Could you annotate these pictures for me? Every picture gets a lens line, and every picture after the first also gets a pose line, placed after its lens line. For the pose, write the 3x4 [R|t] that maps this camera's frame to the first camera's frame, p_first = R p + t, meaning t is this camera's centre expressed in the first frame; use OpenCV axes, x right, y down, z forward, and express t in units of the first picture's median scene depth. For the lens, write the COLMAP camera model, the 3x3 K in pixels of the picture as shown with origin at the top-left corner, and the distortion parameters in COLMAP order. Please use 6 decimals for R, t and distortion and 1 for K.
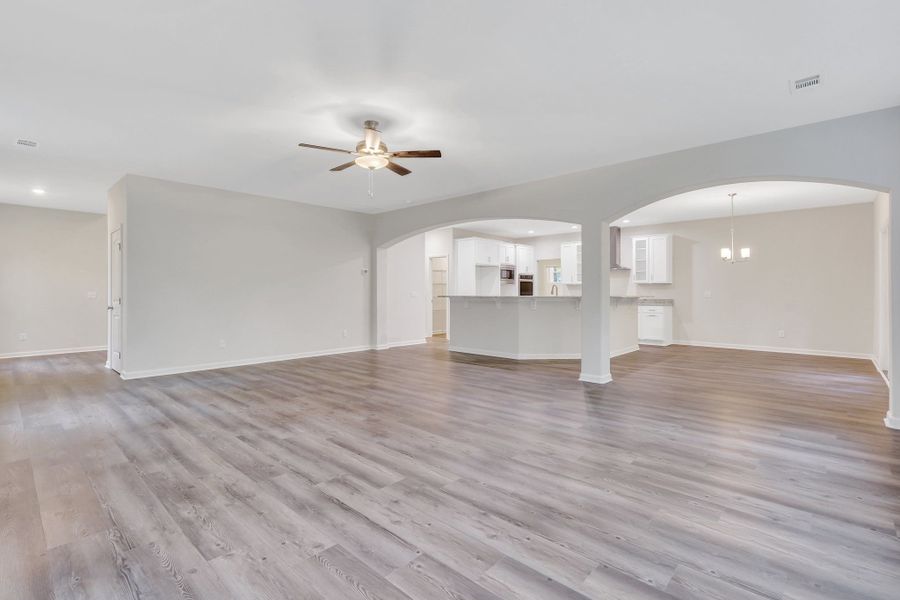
lens RADIAL K [[402.7, 0, 464.5], [0, 402.7, 288.0], [0, 0, 1]] dist [0.003383, 0.000553]
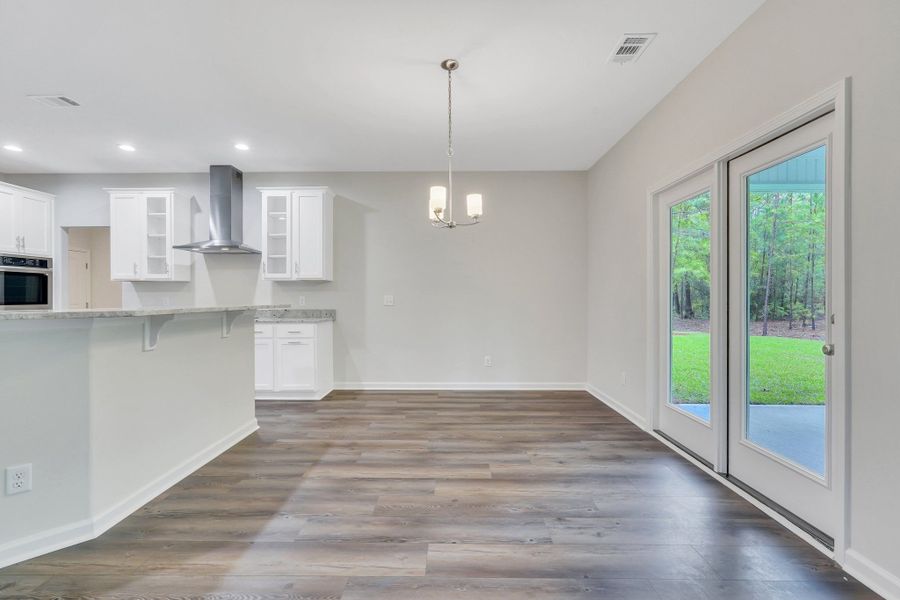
lens RADIAL K [[402.7, 0, 445.0], [0, 402.7, 299.2], [0, 0, 1]] dist [0.003383, 0.000553]
pose [[0.757342, -0.003261, 0.653010, 0.265851], [-0.005821, 0.999914, 0.011744, 0.006412], [-0.652992, -0.012695, 0.757258, 0.471676]]
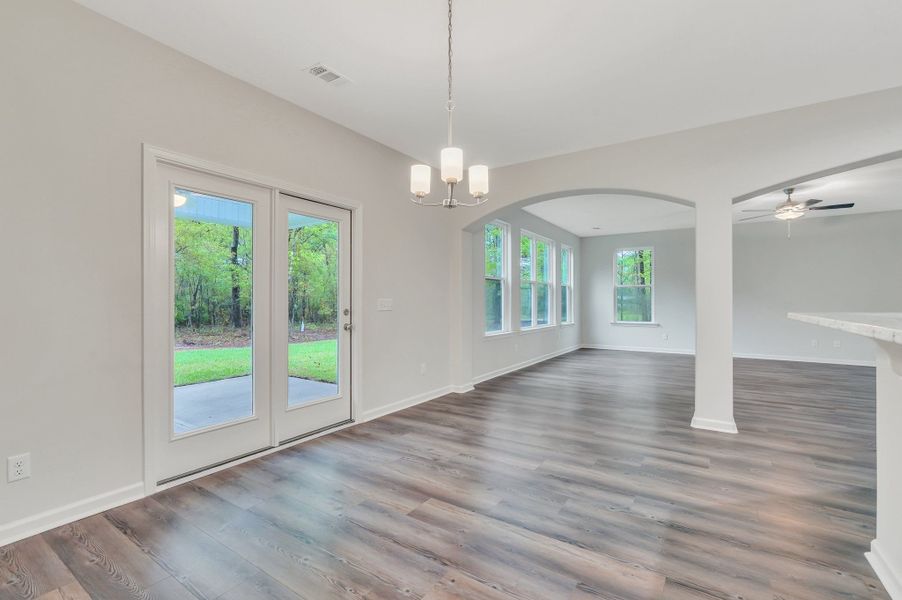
lens RADIAL K [[403.6, 0, 443.7], [0, 403.6, 298.0], [0, 0, 1]] dist [0.003383, 0.000553]
pose [[-0.991783, -0.003652, -0.127883, 0.526472], [-0.001188, 0.999812, -0.019346, 0.010545], [0.127930, -0.019035, -0.991601, 0.976570]]
